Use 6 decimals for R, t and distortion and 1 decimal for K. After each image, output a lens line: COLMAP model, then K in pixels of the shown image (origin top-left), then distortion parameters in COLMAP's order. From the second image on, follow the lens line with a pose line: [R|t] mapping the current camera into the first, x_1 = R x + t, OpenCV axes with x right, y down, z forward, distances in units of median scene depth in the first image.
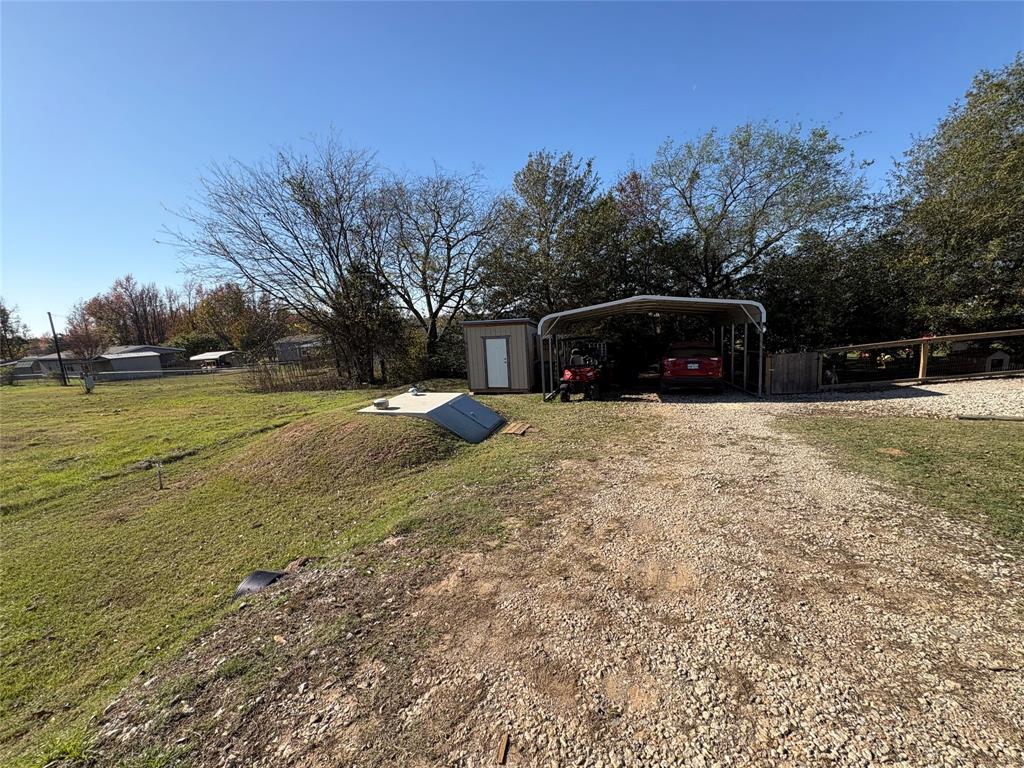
lens RADIAL K [[414.4, 0, 519.3], [0, 414.4, 387.3], [0, 0, 1]] dist [0.011395, 0.000427]
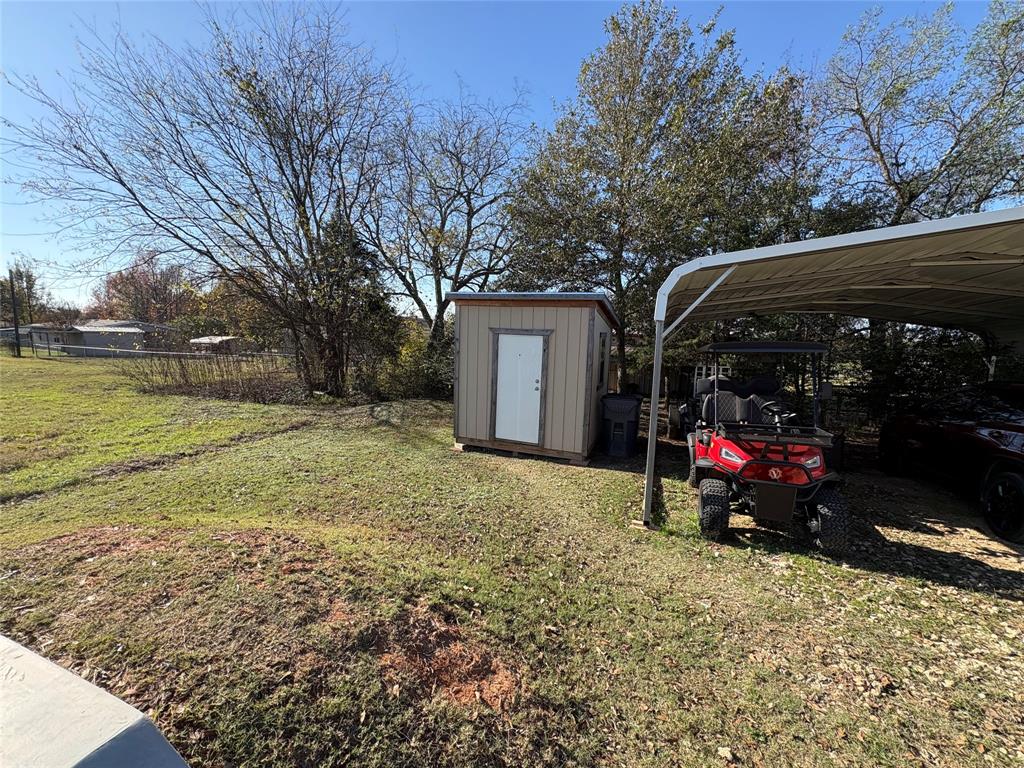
lens RADIAL K [[414.4, 0, 512.8], [0, 414.4, 380.9], [0, 0, 1]] dist [0.011395, 0.000427]
pose [[0.992289, 0.098979, -0.074603, -0.017632], [-0.102576, 0.993660, -0.046026, -0.029907], [0.069574, 0.053323, 0.996151, 0.360290]]
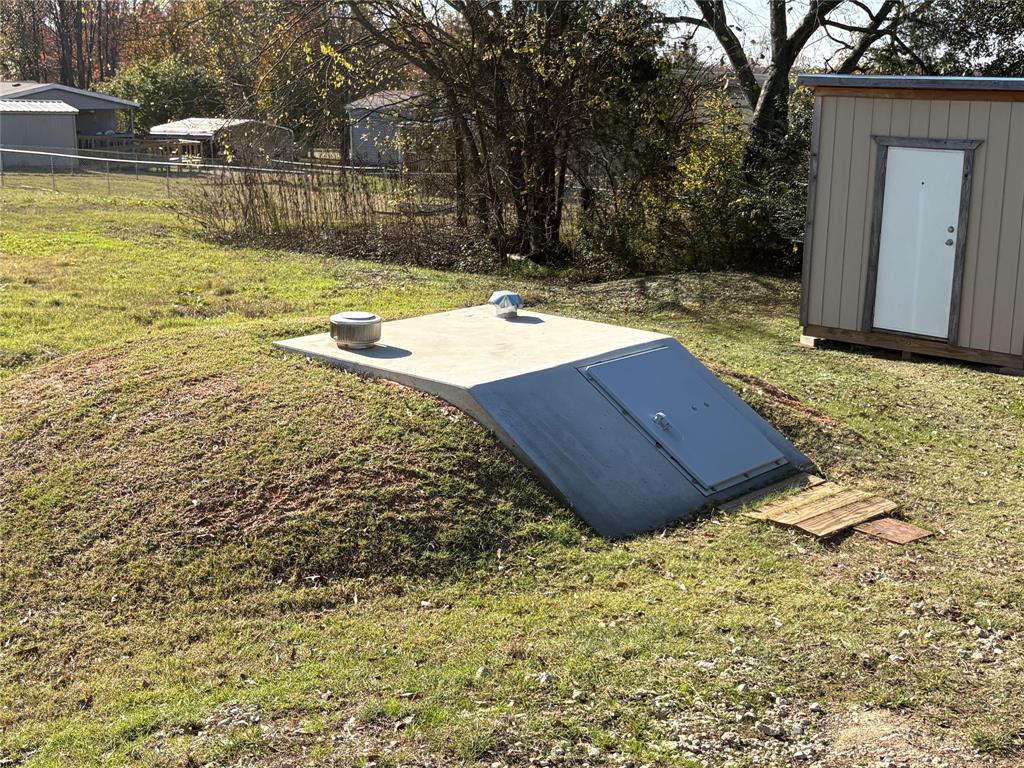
lens RADIAL K [[1348.5, 0, 521.5], [0, 1348.5, 376.4], [0, 0, 1]] dist [0.080143, 0.000000]
pose [[0.904274, 0.162975, -0.394624, 0.049005], [-0.140349, 0.986381, 0.085756, -0.008325], [0.403226, -0.022162, 0.914832, 0.067734]]
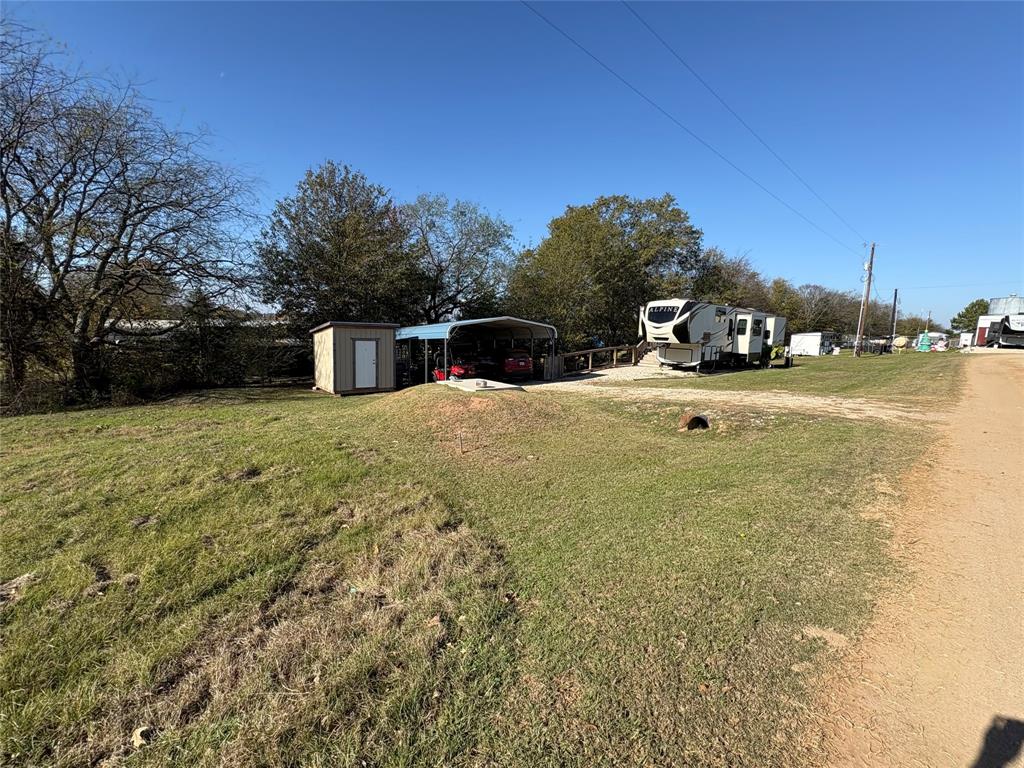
lens RADIAL K [[414.4, 0, 513.1], [0, 414.4, 385.7], [0, 0, 1]] dist [0.011395, 0.000427]
pose [[0.594016, -0.046329, 0.803118, -0.443681], [0.071260, 0.997446, 0.004832, 0.010888], [-0.801291, 0.054359, 0.595800, 0.057306]]
